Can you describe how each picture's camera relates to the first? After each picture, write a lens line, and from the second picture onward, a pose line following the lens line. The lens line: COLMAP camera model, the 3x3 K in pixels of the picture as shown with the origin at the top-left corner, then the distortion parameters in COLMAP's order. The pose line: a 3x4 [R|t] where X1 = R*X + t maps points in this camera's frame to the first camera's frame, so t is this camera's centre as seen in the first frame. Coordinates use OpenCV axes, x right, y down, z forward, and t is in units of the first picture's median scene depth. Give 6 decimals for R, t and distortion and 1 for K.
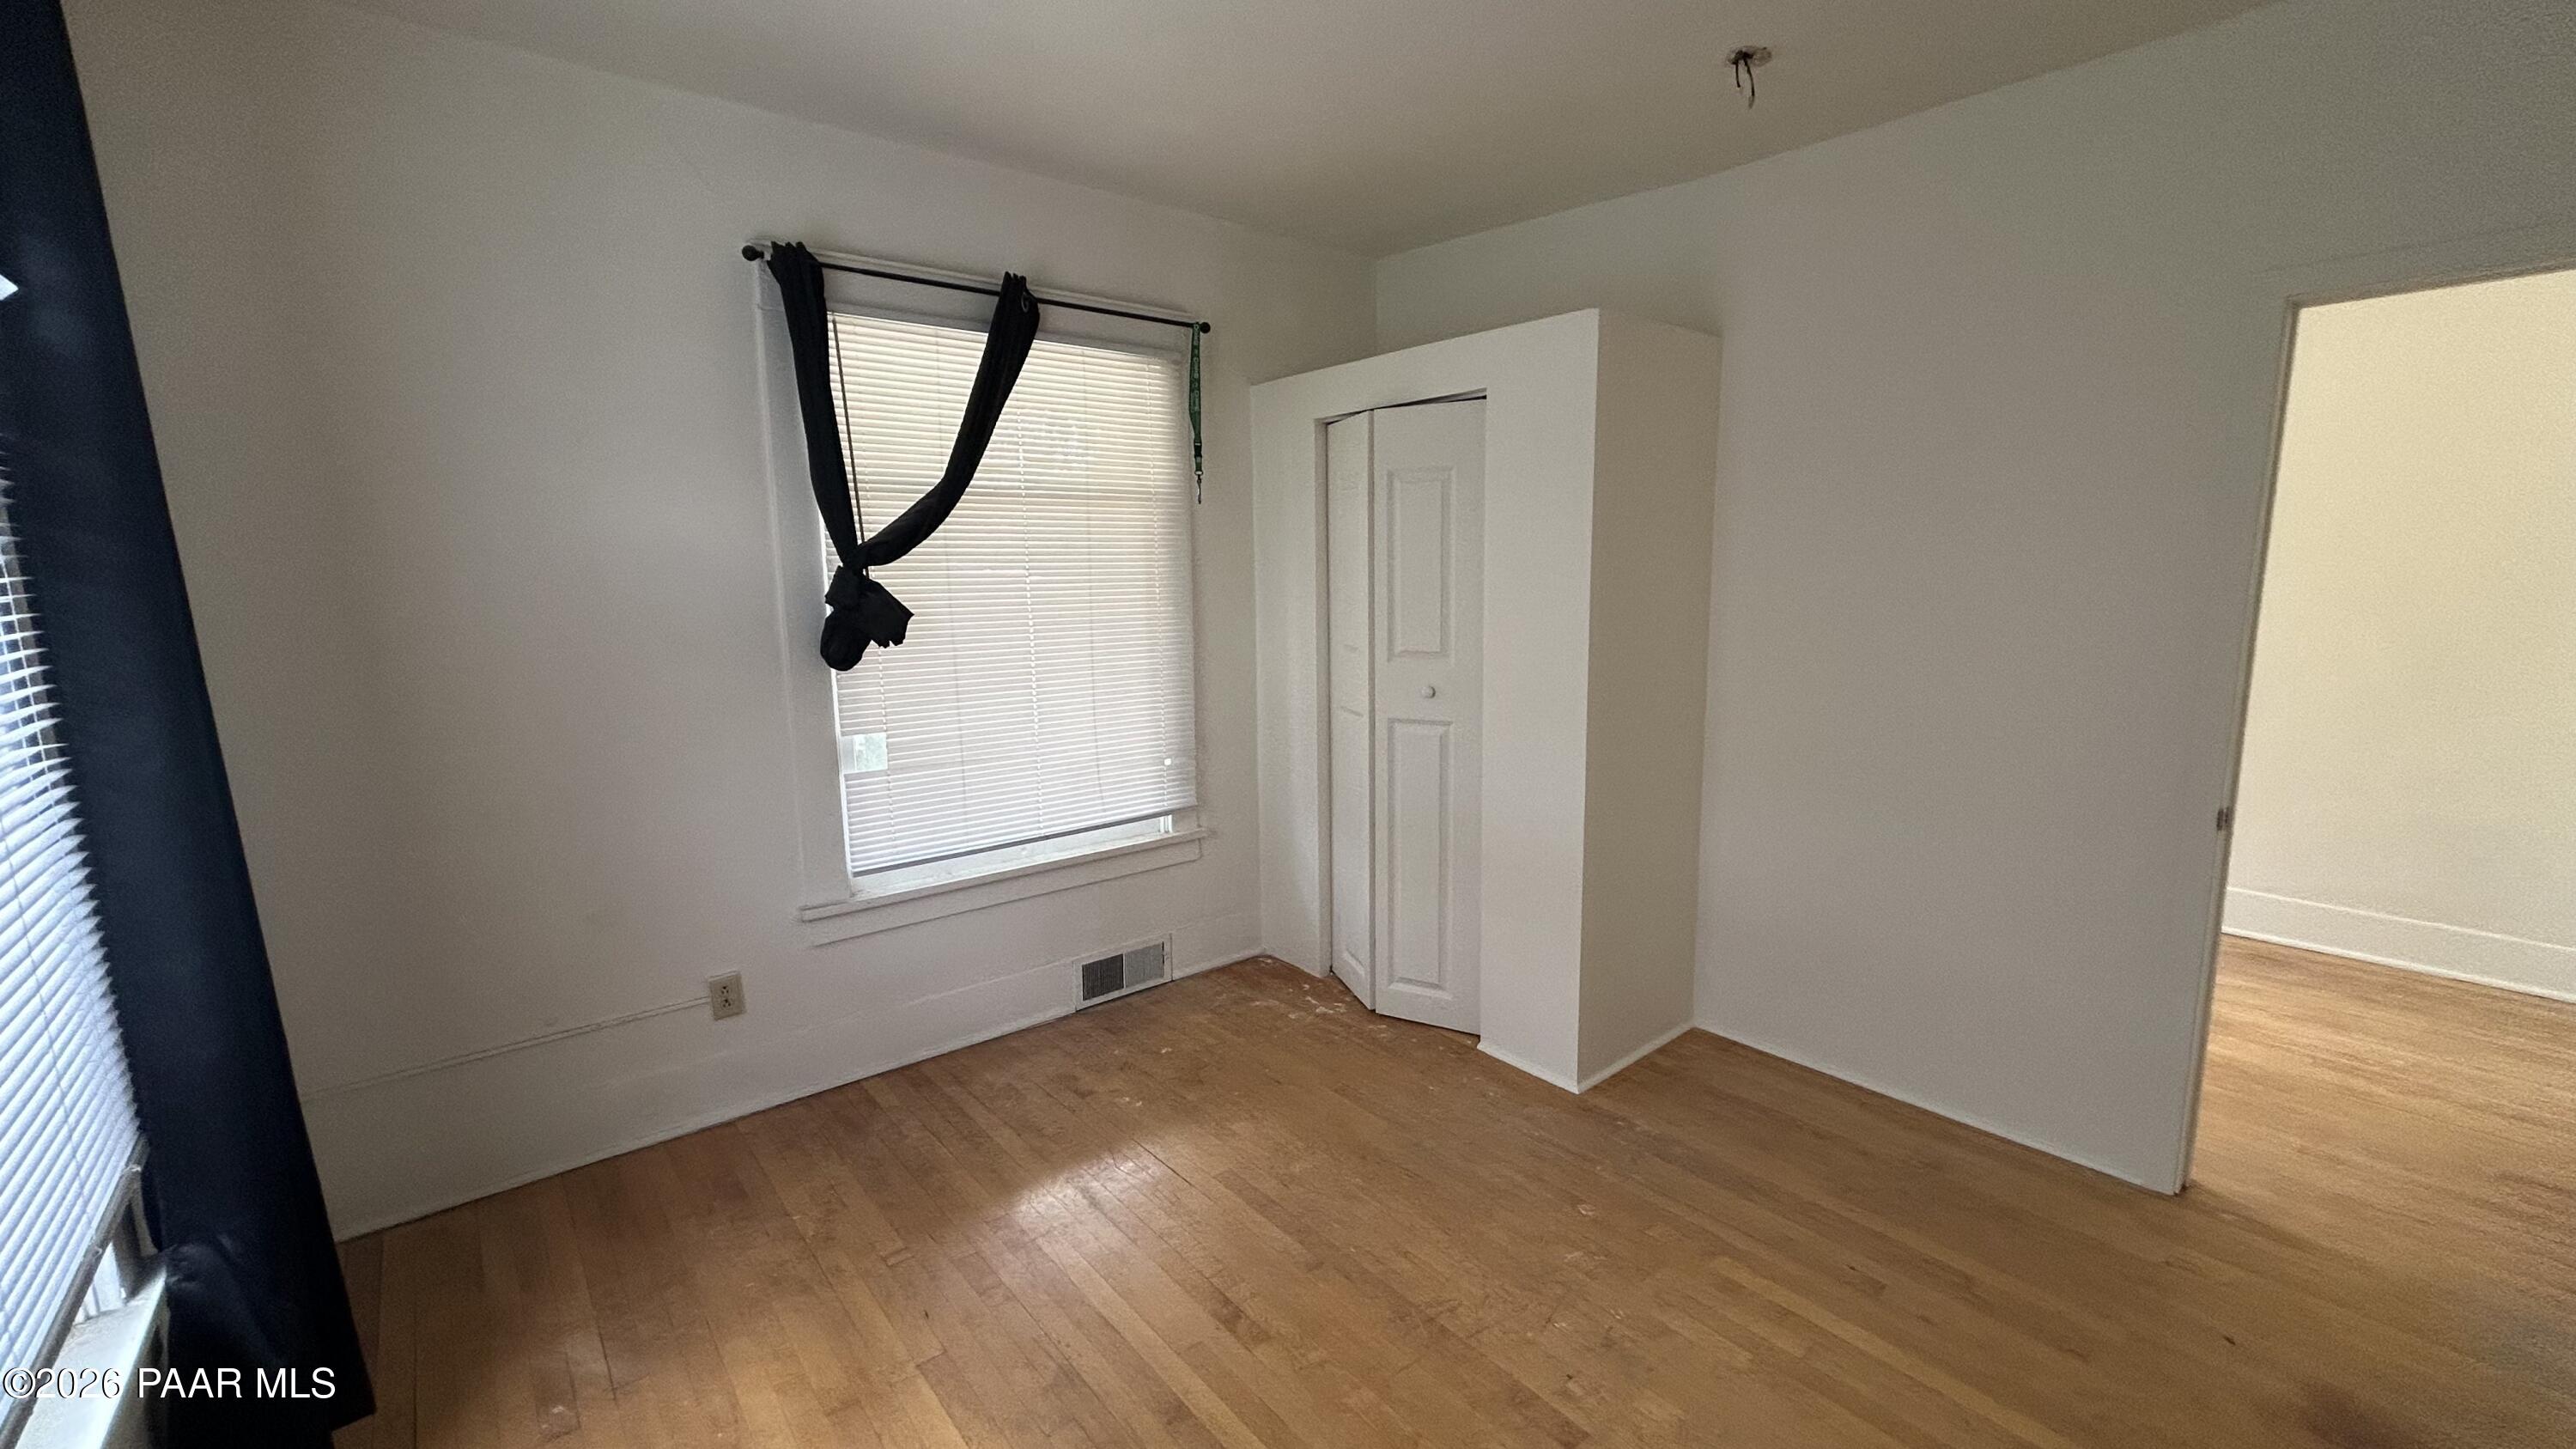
lens RADIAL K [[1046.7, 0, 1292.1], [0, 1046.7, 724.8], [0, 0, 1]] dist [0.002230, 0.000157]
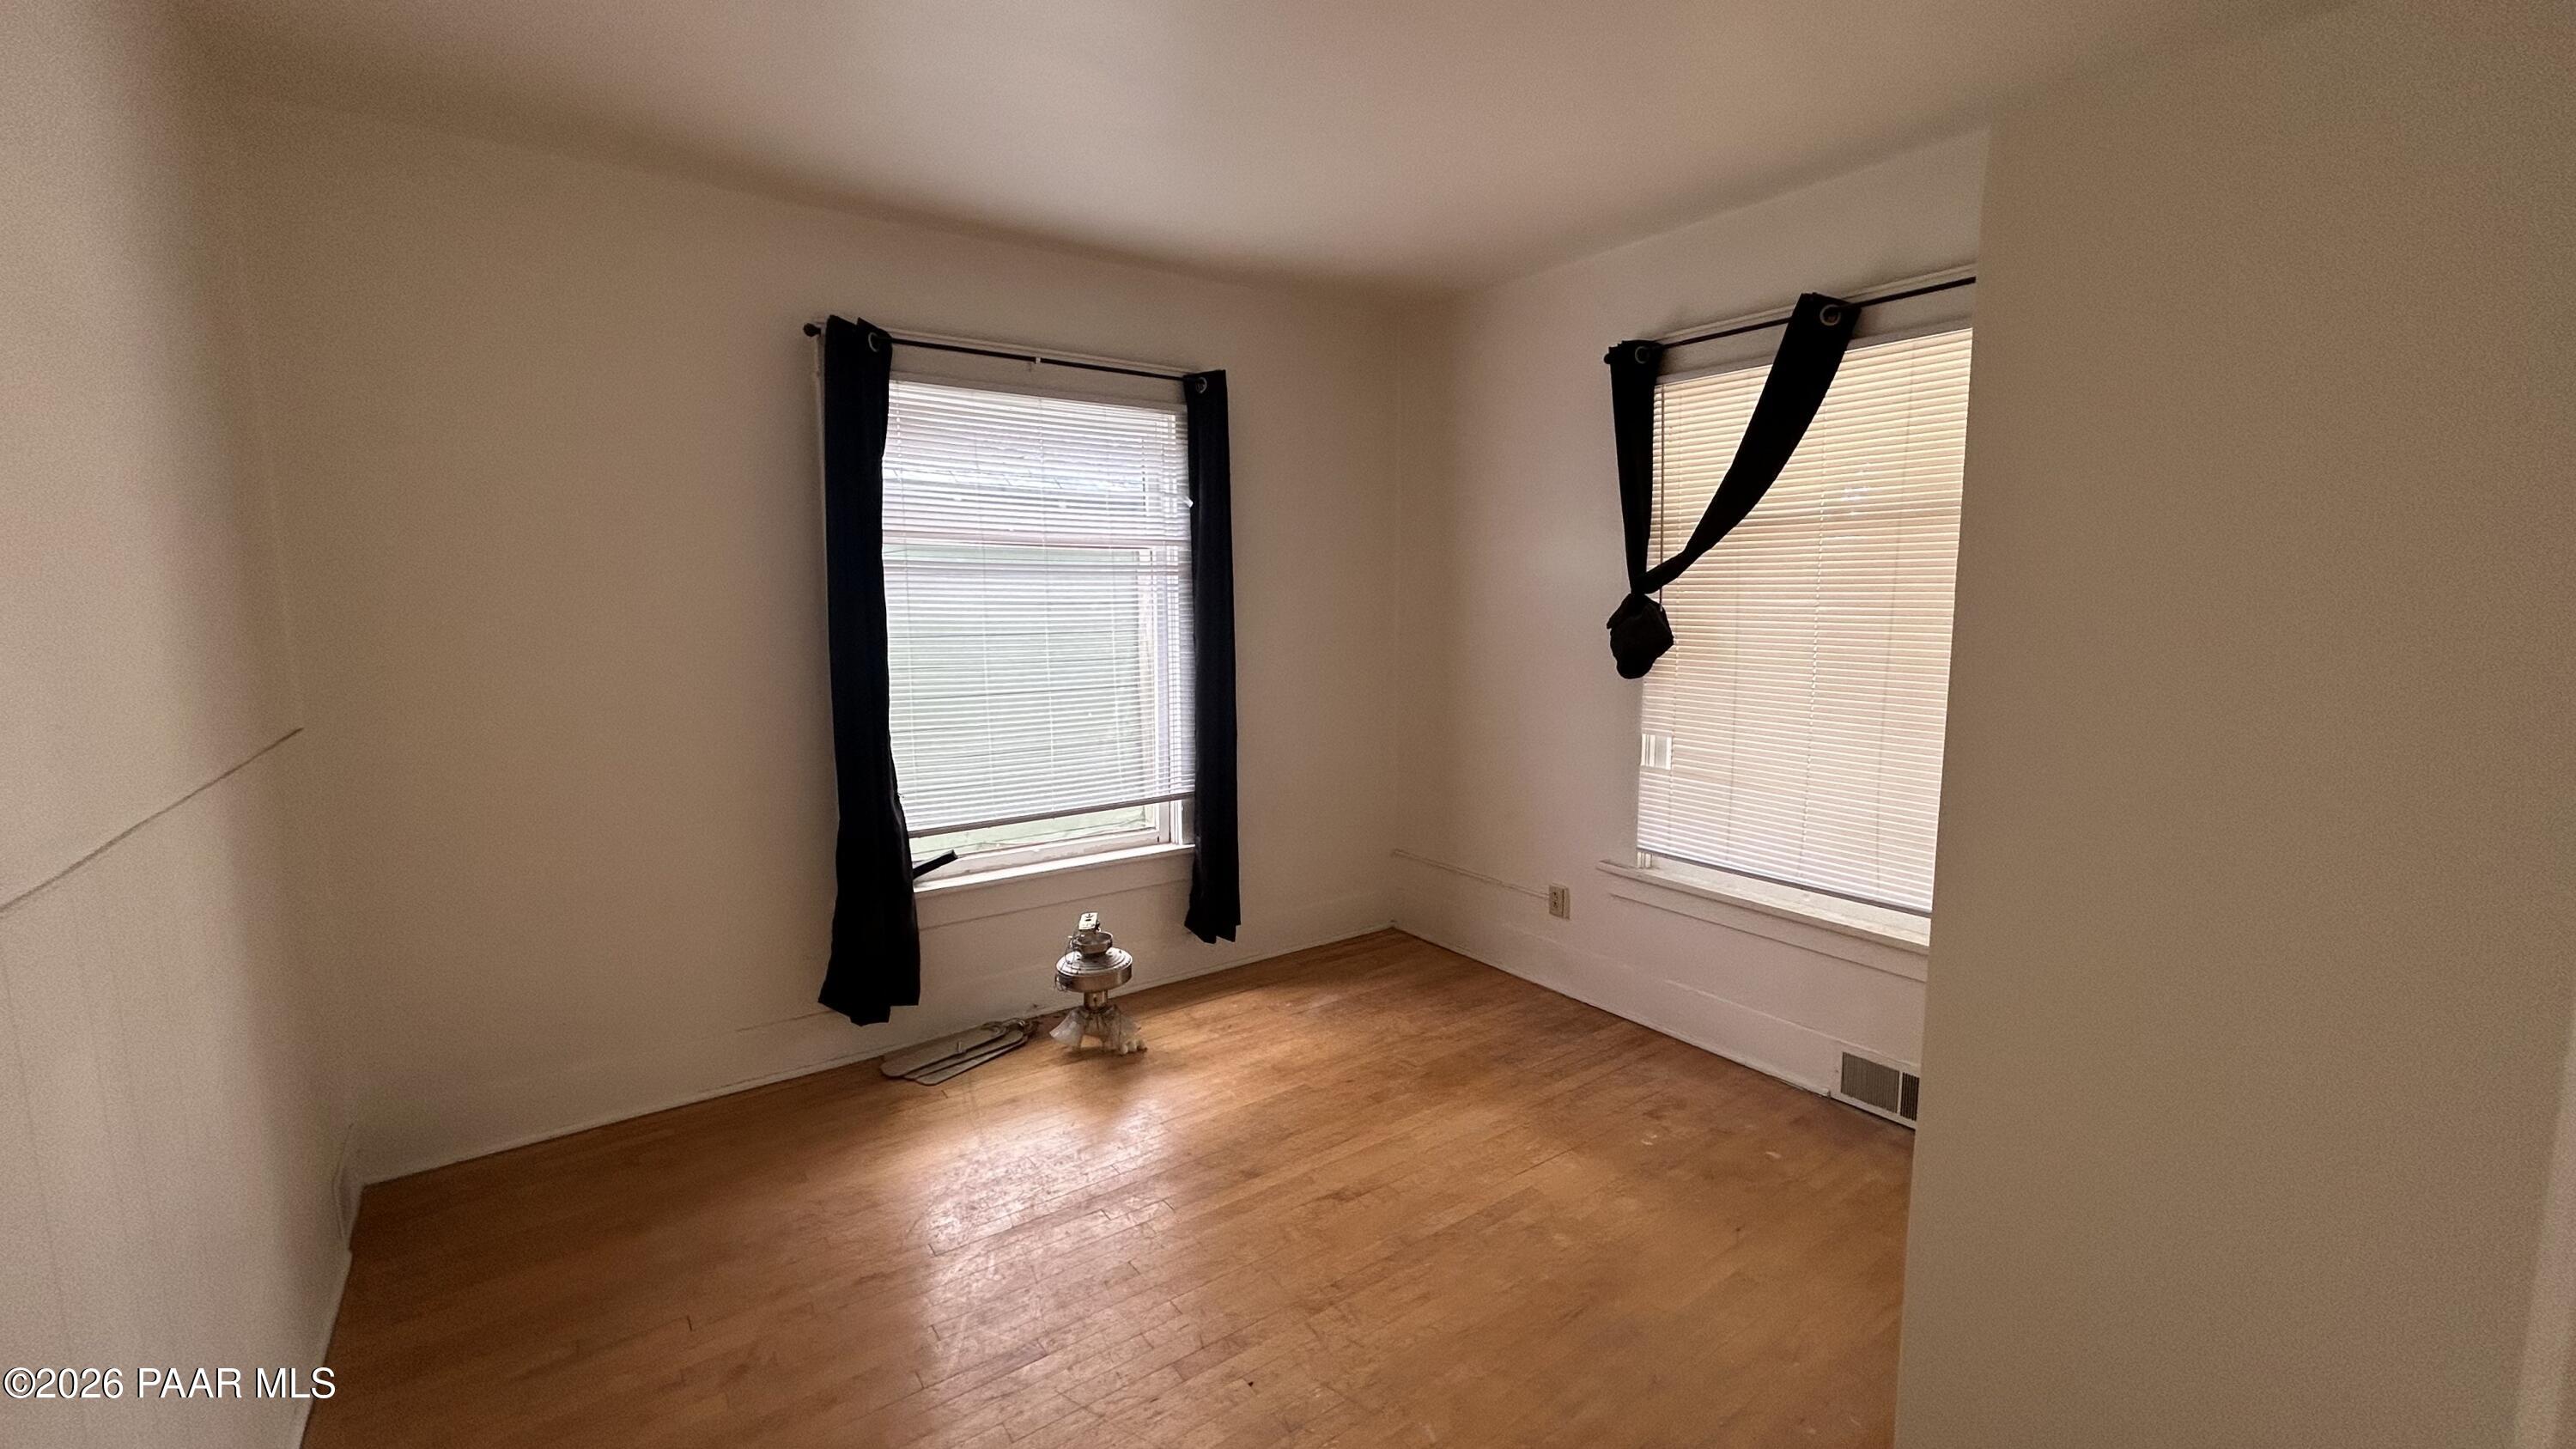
lens RADIAL K [[1046.7, 0, 1290.5], [0, 1046.7, 723.5], [0, 0, 1]] dist [0.002230, 0.000157]
pose [[-0.062390, 0.136959, -0.988610, 0.800567], [-0.160351, 0.976296, 0.145372, -0.110655], [0.985086, 0.167595, -0.038950, 0.654363]]
